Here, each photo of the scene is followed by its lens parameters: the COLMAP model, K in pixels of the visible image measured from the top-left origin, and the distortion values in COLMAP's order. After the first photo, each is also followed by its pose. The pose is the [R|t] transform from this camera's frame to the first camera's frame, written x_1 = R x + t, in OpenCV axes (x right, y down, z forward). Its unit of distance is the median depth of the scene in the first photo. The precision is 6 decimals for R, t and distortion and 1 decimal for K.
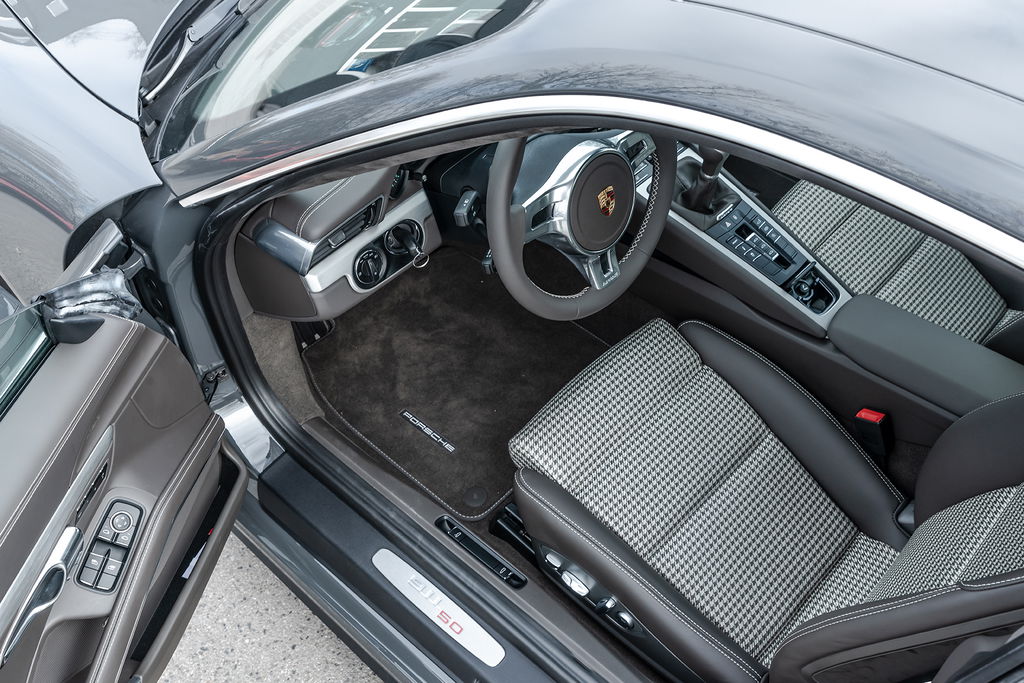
lens RADIAL K [[1009.4, 0, 514.4], [0, 1009.4, 343.4], [0, 0, 1]] dist [-0.012135, 0.000000]
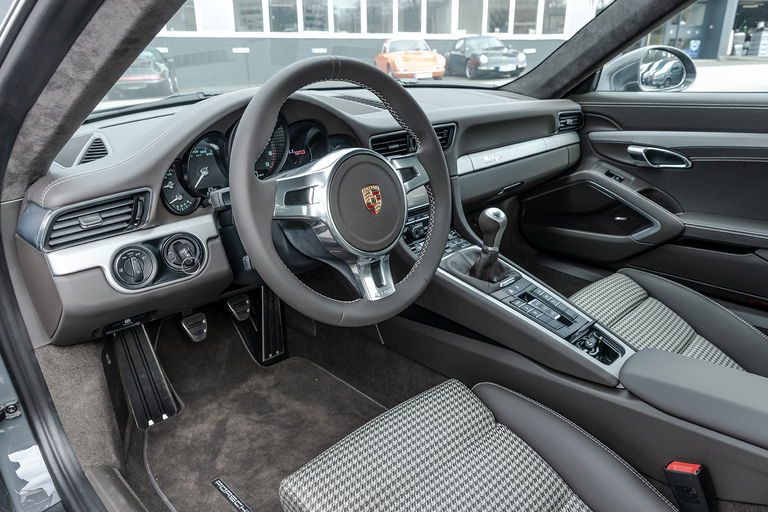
lens RADIAL K [[546.5, 0, 385.2], [0, 546.5, 257.9], [0, 0, 1]] dist [0.005767, -0.007922]
pose [[0.998066, 0.000746, -0.062166, 0.111126], [-0.028746, 0.892156, -0.450811, 0.124380], [0.055126, 0.451726, 0.890452, 0.439673]]
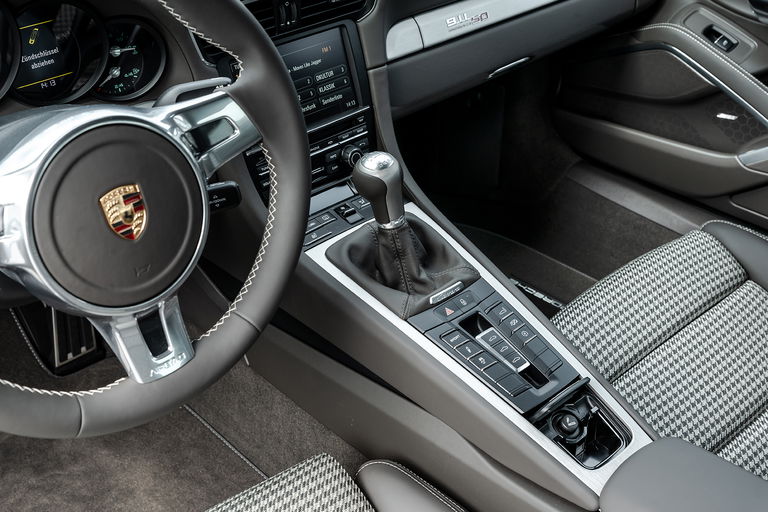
lens RADIAL K [[1004.6, 0, 383.6], [0, 1004.6, 253.6], [0, 0, 1]] dist [-0.010341, 0.000000]
pose [[0.996153, 0.041203, -0.077345, 0.217976], [-0.060096, 0.963548, -0.260699, 0.008928], [0.063784, 0.264344, 0.962317, 0.403487]]
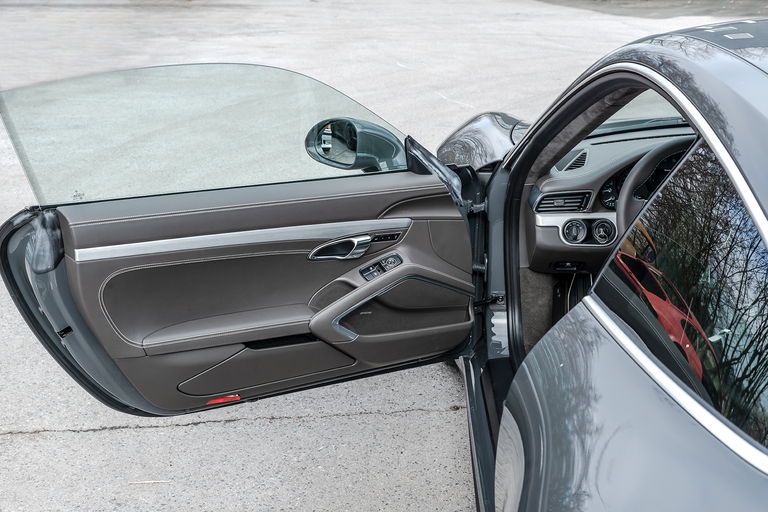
lens RADIAL K [[1057.2, 0, 384.4], [0, 1057.2, 256.3], [0, 0, 1]] dist [-0.036920, 0.000000]
pose [[0.653635, 0.230842, -0.720745, 0.817885], [-0.550317, 0.798736, -0.243254, 0.492837], [0.519532, 0.555638, 0.649118, -0.297101]]
